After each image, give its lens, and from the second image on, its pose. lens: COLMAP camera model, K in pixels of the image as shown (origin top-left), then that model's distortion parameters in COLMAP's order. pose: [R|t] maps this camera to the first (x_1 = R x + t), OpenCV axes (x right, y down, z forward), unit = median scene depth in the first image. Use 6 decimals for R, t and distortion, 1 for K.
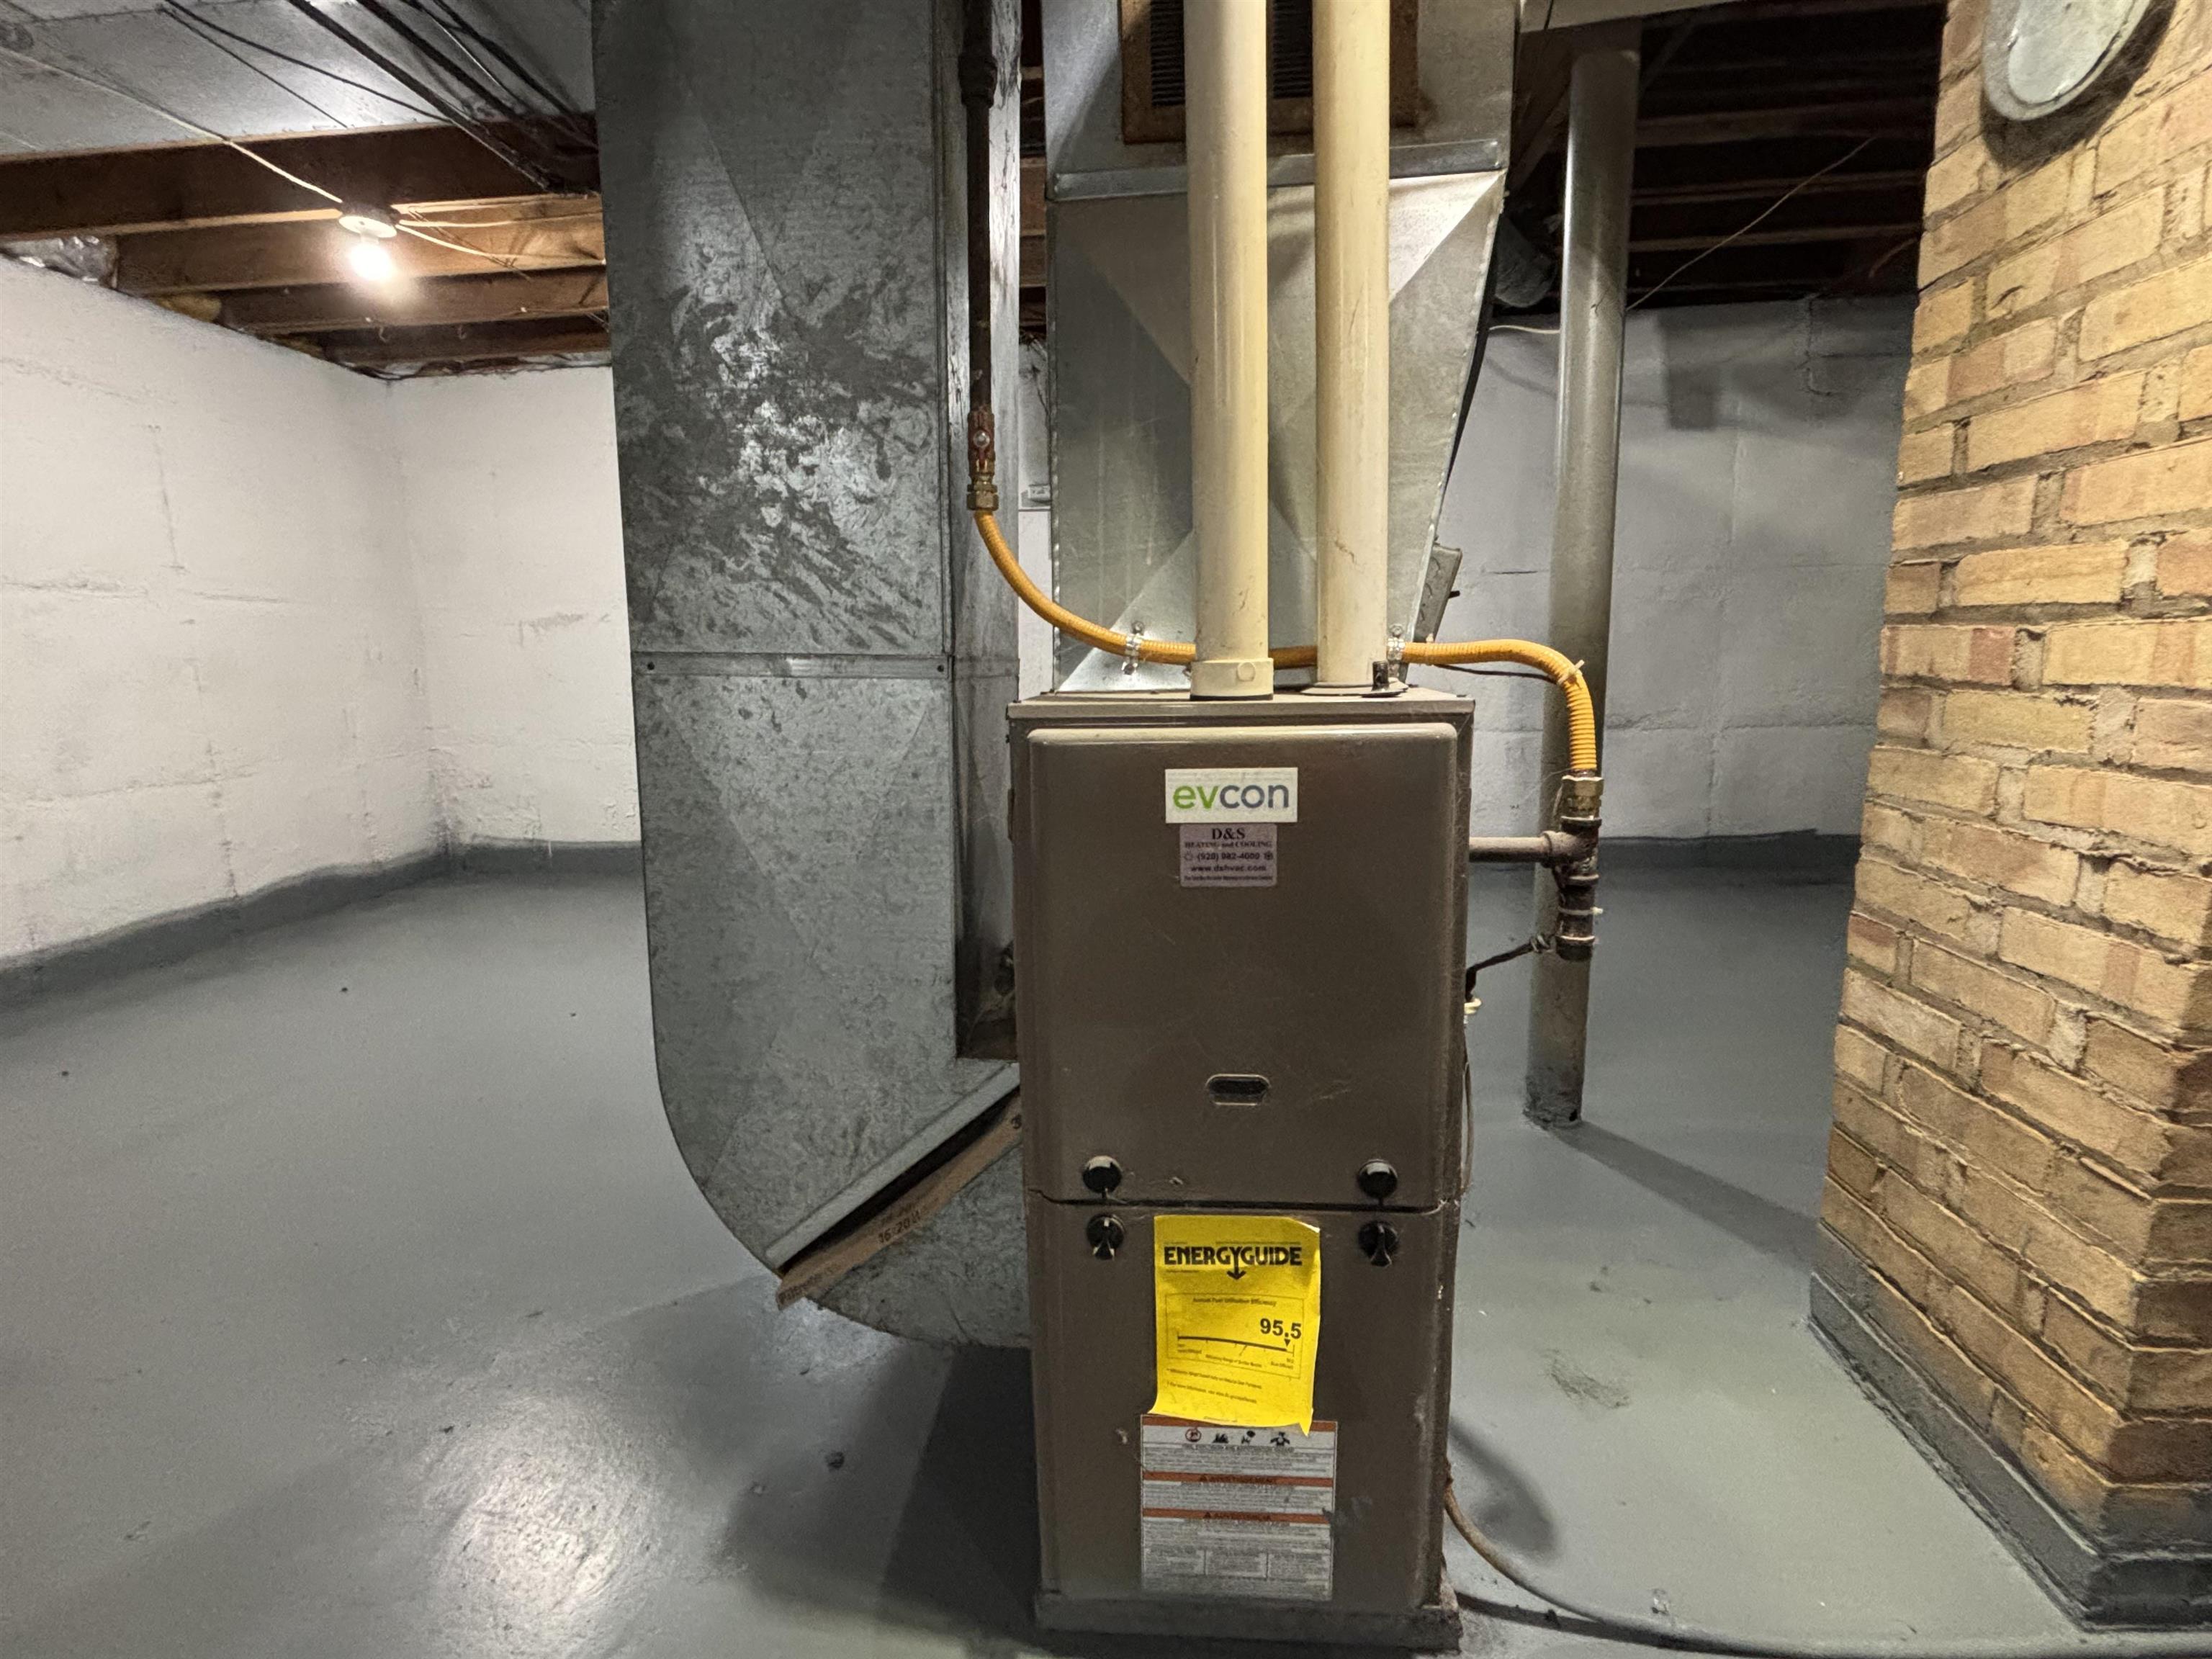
lens RADIAL K [[985.4, 0, 1108.8], [0, 985.4, 824.5], [0, 0, 1]] dist [0.003265, 0.000372]
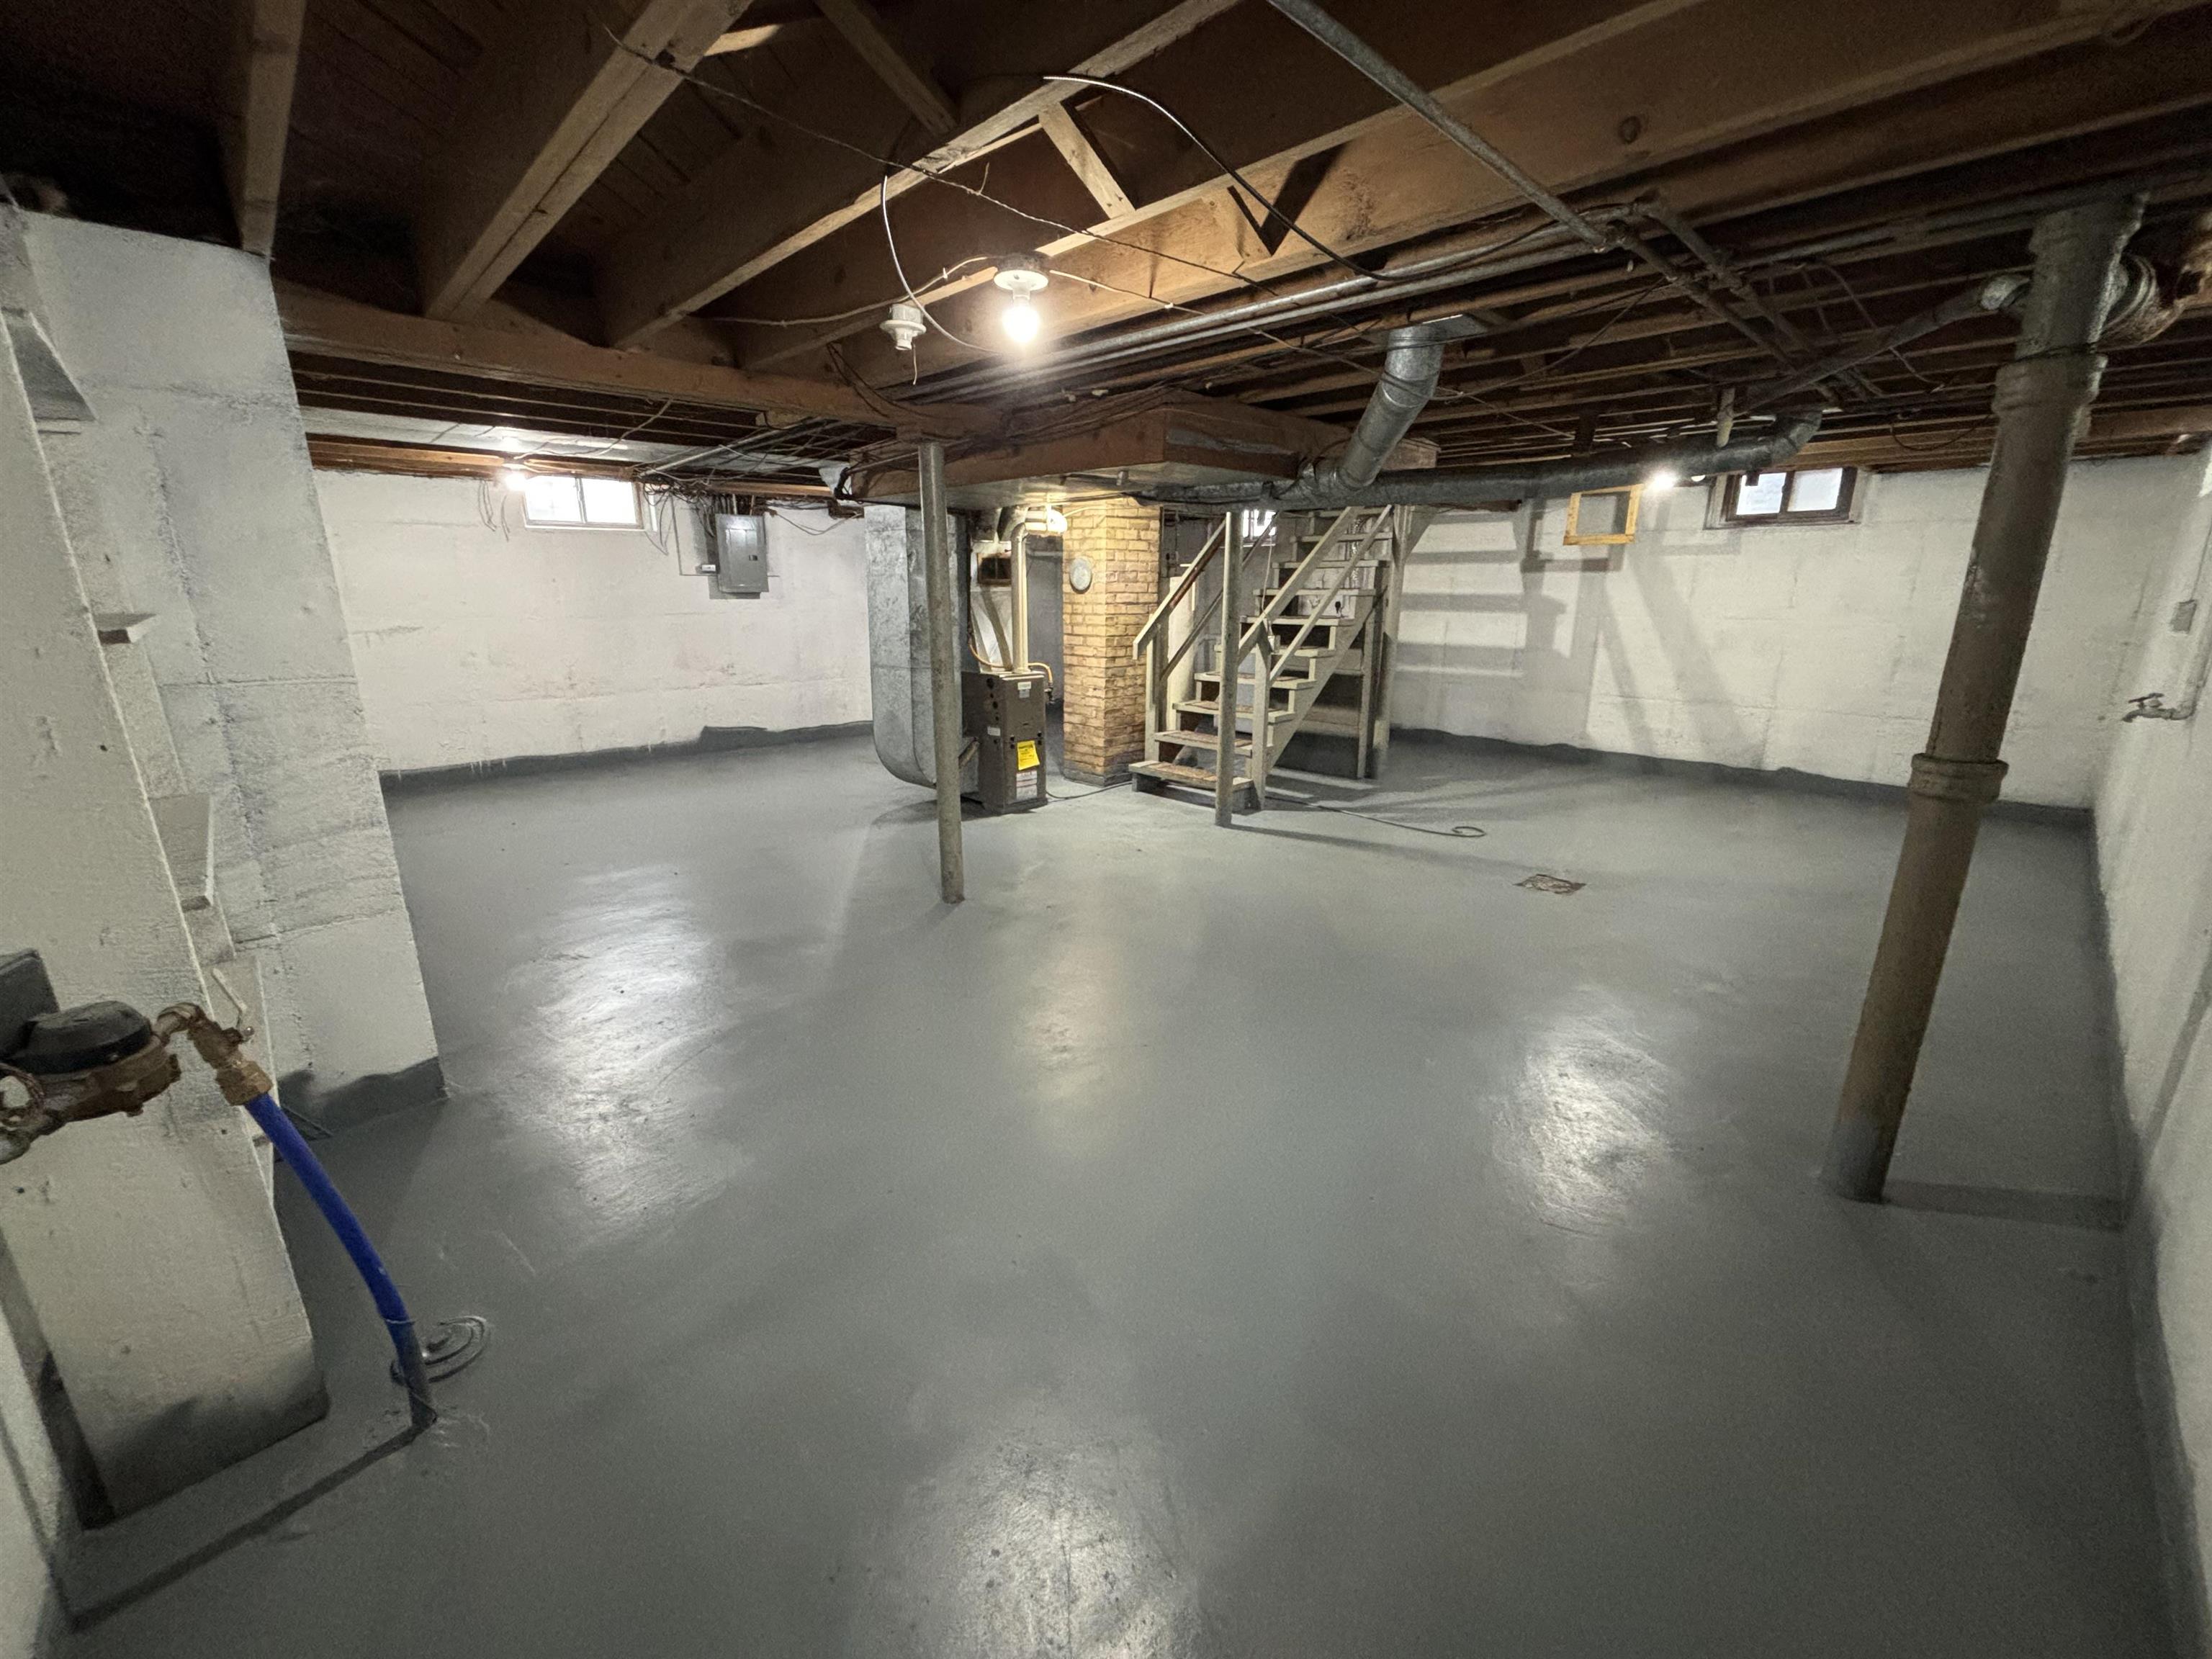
lens RADIAL K [[888.3, 0, 1100.6], [0, 888.3, 828.6], [0, 0, 1]] dist [0.006817, -0.000691]
pose [[0.652109, -0.175116, 0.737623, -3.763205], [0.110798, 0.984524, 0.135779, 0.151654], [-0.749985, -0.006815, 0.661420, -3.197476]]
